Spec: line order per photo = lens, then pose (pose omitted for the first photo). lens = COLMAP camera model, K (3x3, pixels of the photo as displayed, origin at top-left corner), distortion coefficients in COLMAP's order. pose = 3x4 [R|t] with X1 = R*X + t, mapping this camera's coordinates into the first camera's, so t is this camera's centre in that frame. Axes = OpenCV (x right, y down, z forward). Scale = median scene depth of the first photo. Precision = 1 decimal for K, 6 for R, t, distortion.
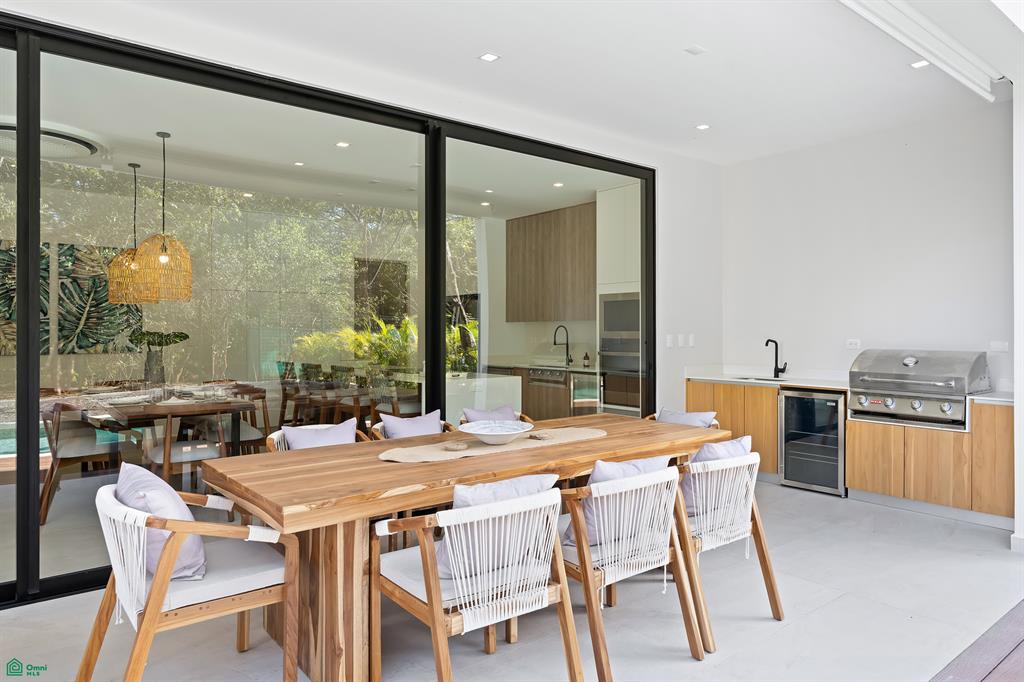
lens RADIAL K [[670.7, 0, 512.0], [0, 670.7, 320.5], [0, 0, 1]] dist [0.014423, -0.000666]
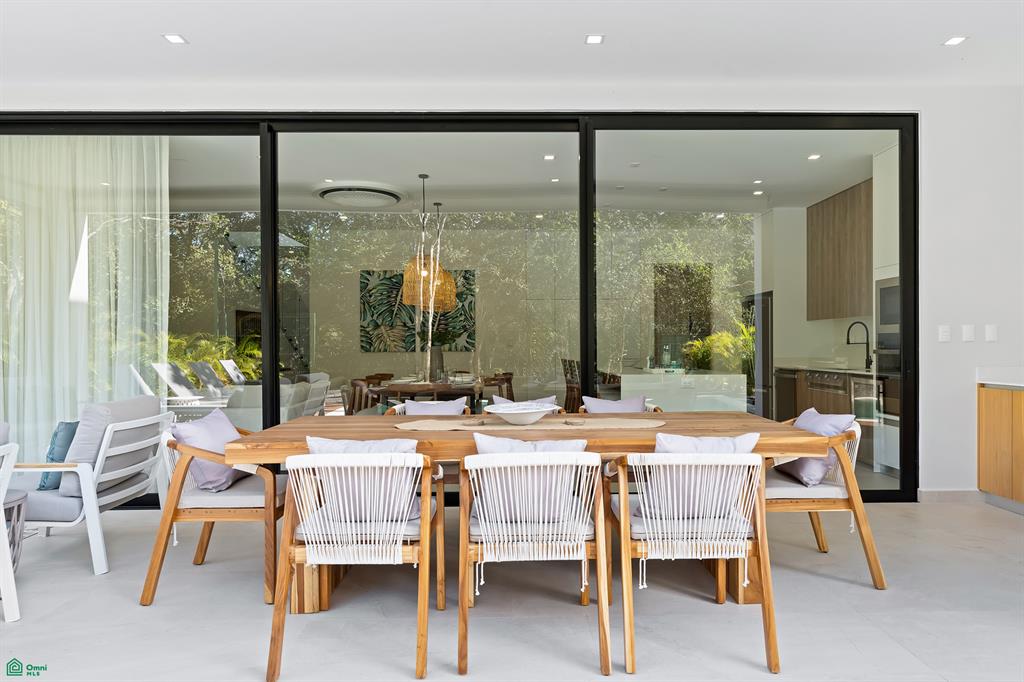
lens RADIAL K [[633.1, 0, 512.0], [0, 633.1, 341.0], [0, 0, 1]] dist [0.001867, 0.000756]
pose [[0.782897, -0.008031, -0.622099, 0.268887], [0.012748, 0.999914, 0.003134, 0.027333], [0.622021, -0.010384, 0.782932, 0.115431]]
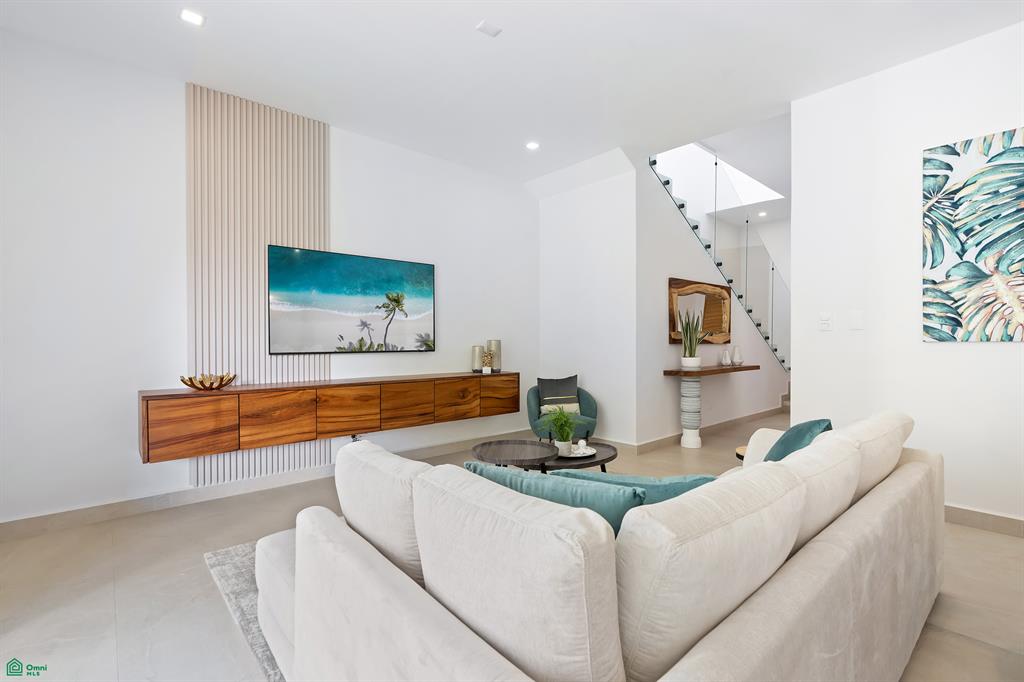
lens RADIAL K [[465.0, 0, 516.2], [0, 465.0, 344.0], [0, 0, 1]] dist [-0.003933, 0.000122]
pose [[0.049752, 0.010566, -0.998706, -0.389565], [0.013957, 0.999839, 0.011273, 0.042344], [0.998664, -0.014499, 0.049596, 0.559846]]
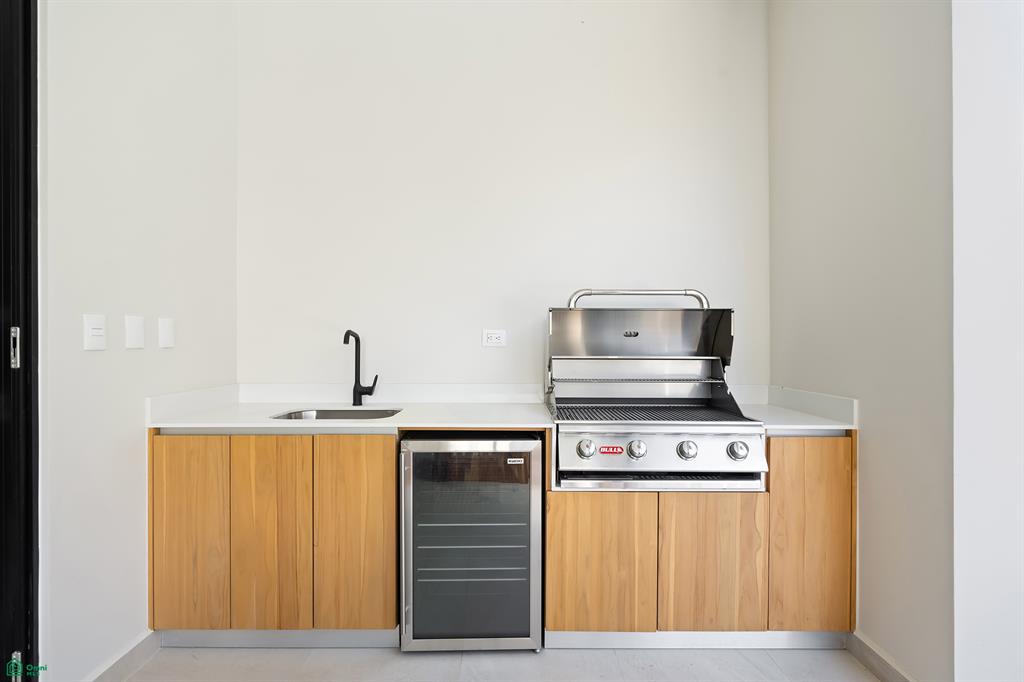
lens RADIAL K [[497.2, 0, 512.0], [0, 497.2, 341.0], [0, 0, 1]] dist [-0.001825, -0.000159]
pose [[0.621620, -0.002604, 0.783315, 0.150890], [-0.011659, 0.999853, 0.012576, 0.026458], [-0.783232, -0.016950, 0.621498, 0.601803]]
